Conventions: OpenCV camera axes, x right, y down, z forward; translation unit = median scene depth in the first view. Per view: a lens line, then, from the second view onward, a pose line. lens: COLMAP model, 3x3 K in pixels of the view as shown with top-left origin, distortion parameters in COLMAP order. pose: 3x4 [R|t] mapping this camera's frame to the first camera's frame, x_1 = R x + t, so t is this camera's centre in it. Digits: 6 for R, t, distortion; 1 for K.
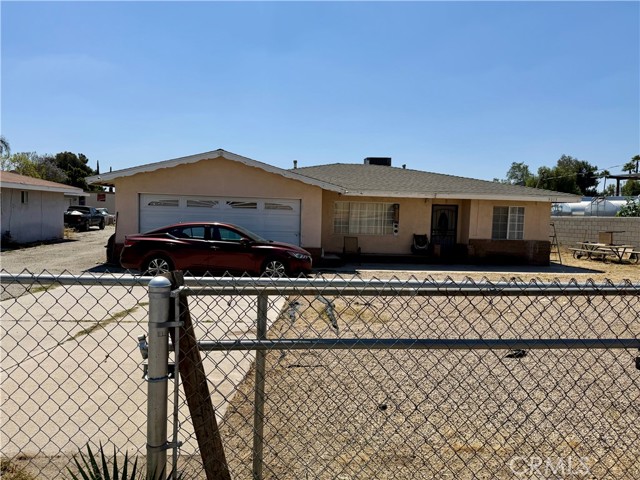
lens RADIAL K [[456.3, 0, 320.0], [0, 456.3, 240.0], [0, 0, 1]] dist [0.058654, -0.078766]
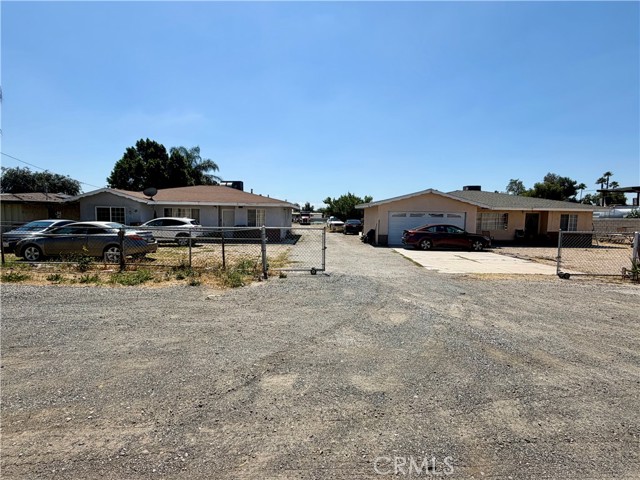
lens RADIAL K [[333.9, 0, 320.0], [0, 333.9, 240.0], [0, 0, 1]] dist [0.004122, 0.001009]
pose [[0.995691, -0.006493, -0.092510, -0.405144], [0.007307, 0.999937, 0.008467, 0.011334], [0.092449, -0.009106, 0.995676, -0.383777]]
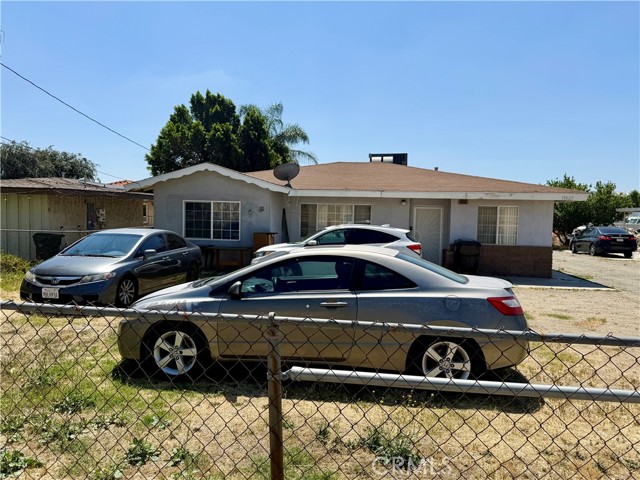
lens RADIAL K [[472.9, 0, 320.0], [0, 472.9, 240.0], [0, 0, 1]] dist [0.028208, -0.001697]
pose [[0.973984, 0.005435, -0.226550, -0.832081], [-0.008330, 0.999895, -0.011828, -0.020597], [0.226462, 0.013407, 0.973928, -0.072787]]
